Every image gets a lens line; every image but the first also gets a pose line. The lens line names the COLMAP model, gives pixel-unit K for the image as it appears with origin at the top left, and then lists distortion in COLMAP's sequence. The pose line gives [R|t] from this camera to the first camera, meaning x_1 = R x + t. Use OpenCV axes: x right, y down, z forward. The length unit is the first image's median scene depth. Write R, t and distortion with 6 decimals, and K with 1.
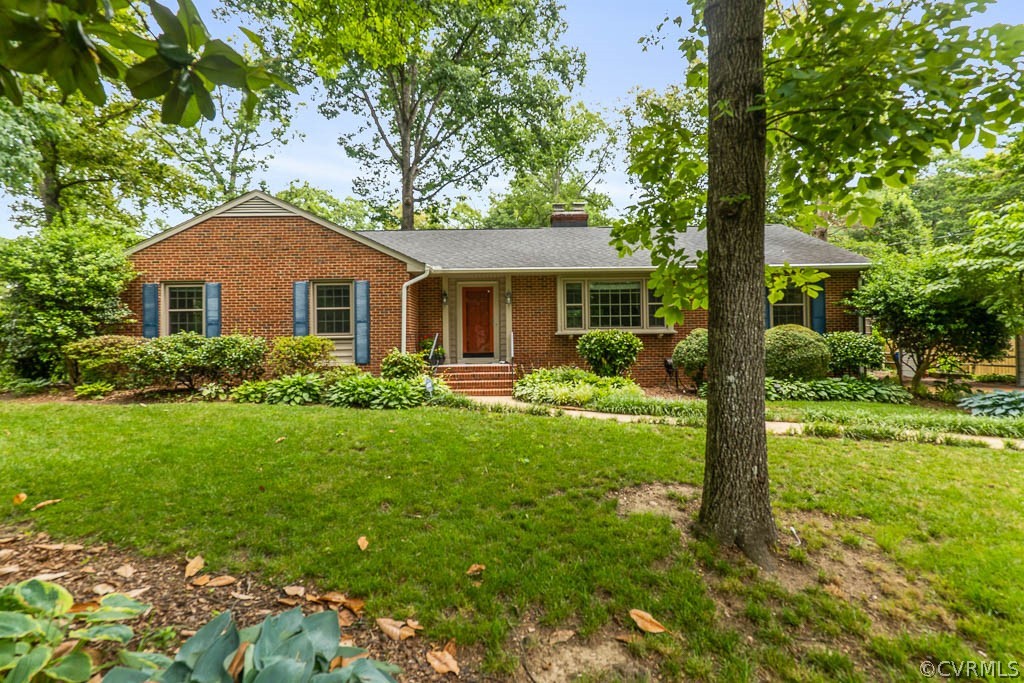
lens RADIAL K [[493.6, 0, 509.0], [0, 493.6, 332.7], [0, 0, 1]] dist [0.000278, 0.000449]
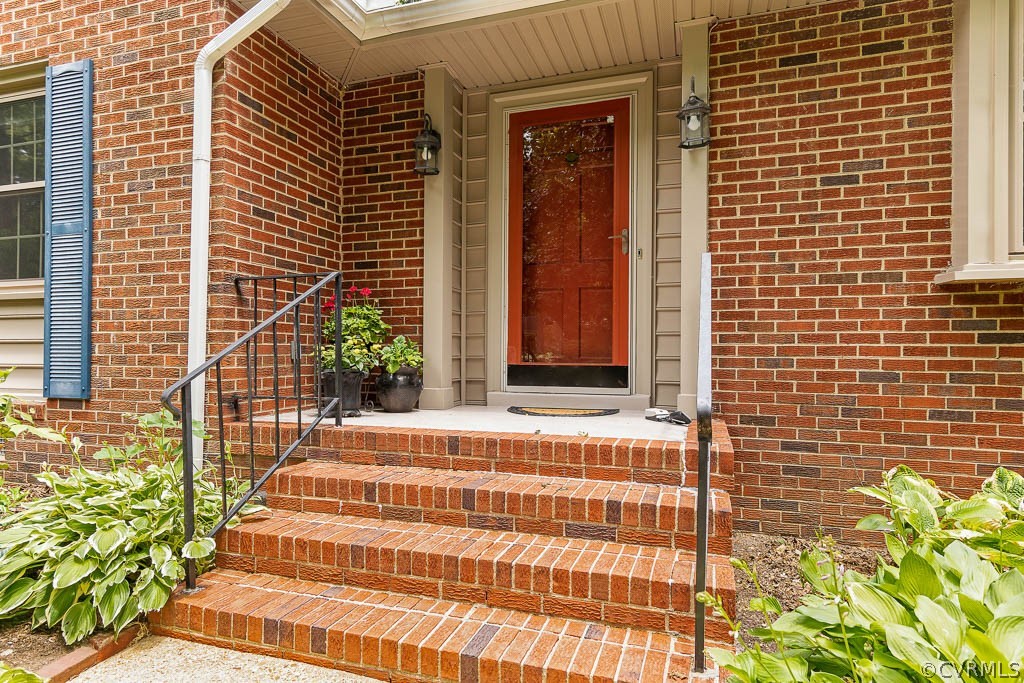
lens RADIAL K [[582.5, 0, 512.0], [0, 582.5, 341.5], [0, 0, 1]] dist [-0.000827, -0.000450]
pose [[0.947917, 0.010492, -0.318344, 0.008316], [-0.009606, 0.999944, 0.004352, 0.038552], [0.318372, -0.001068, 0.947965, 1.011356]]
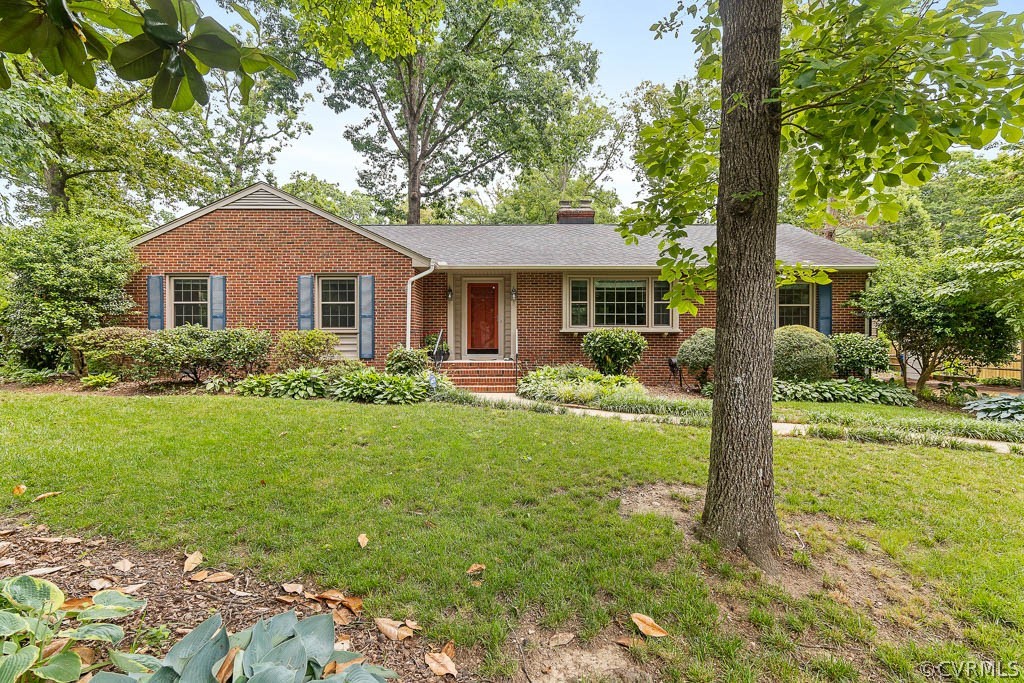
lens RADIAL K [[490.7, 0, 512.0], [0, 490.7, 341.5], [0, 0, 1]] dist [0.001429, 0.000481]
pose [[0.999899, 0.013735, -0.003572, 0.000569], [-0.013641, 0.999594, 0.025011, -0.000656], [0.003914, -0.024960, 0.999681, 0.008037]]
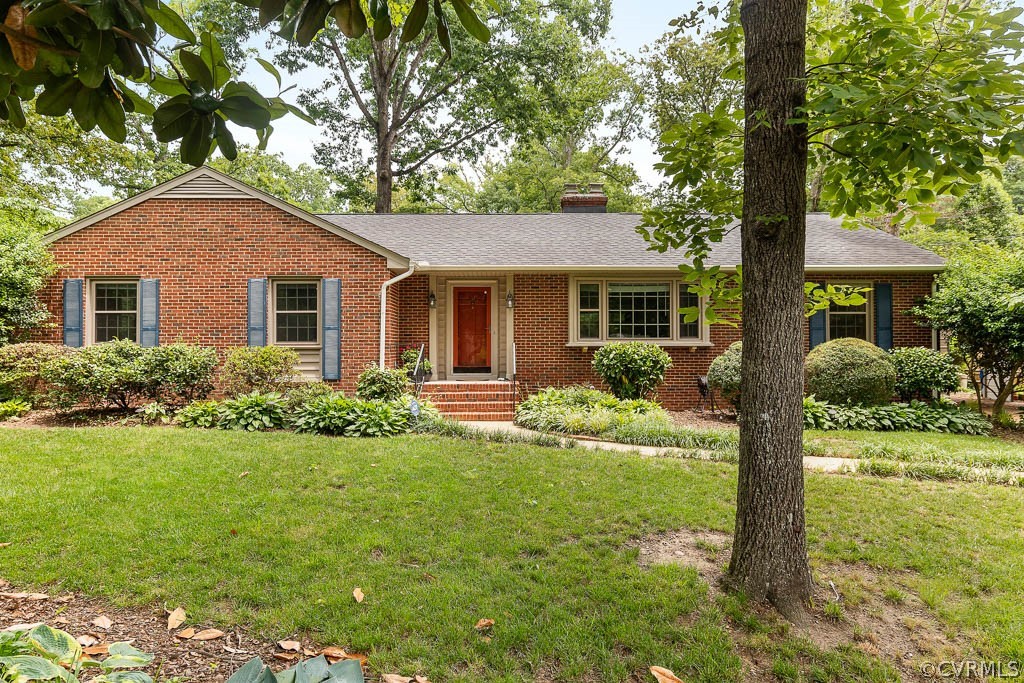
lens RADIAL K [[620.4, 0, 512.3], [0, 620.4, 338.1], [0, 0, 1]] dist [0.005912, -0.014968]
pose [[0.999879, 0.011294, 0.010671, -0.010111], [-0.011337, 0.999928, 0.003982, -0.017733], [-0.010625, -0.004103, 0.999935, -0.047037]]
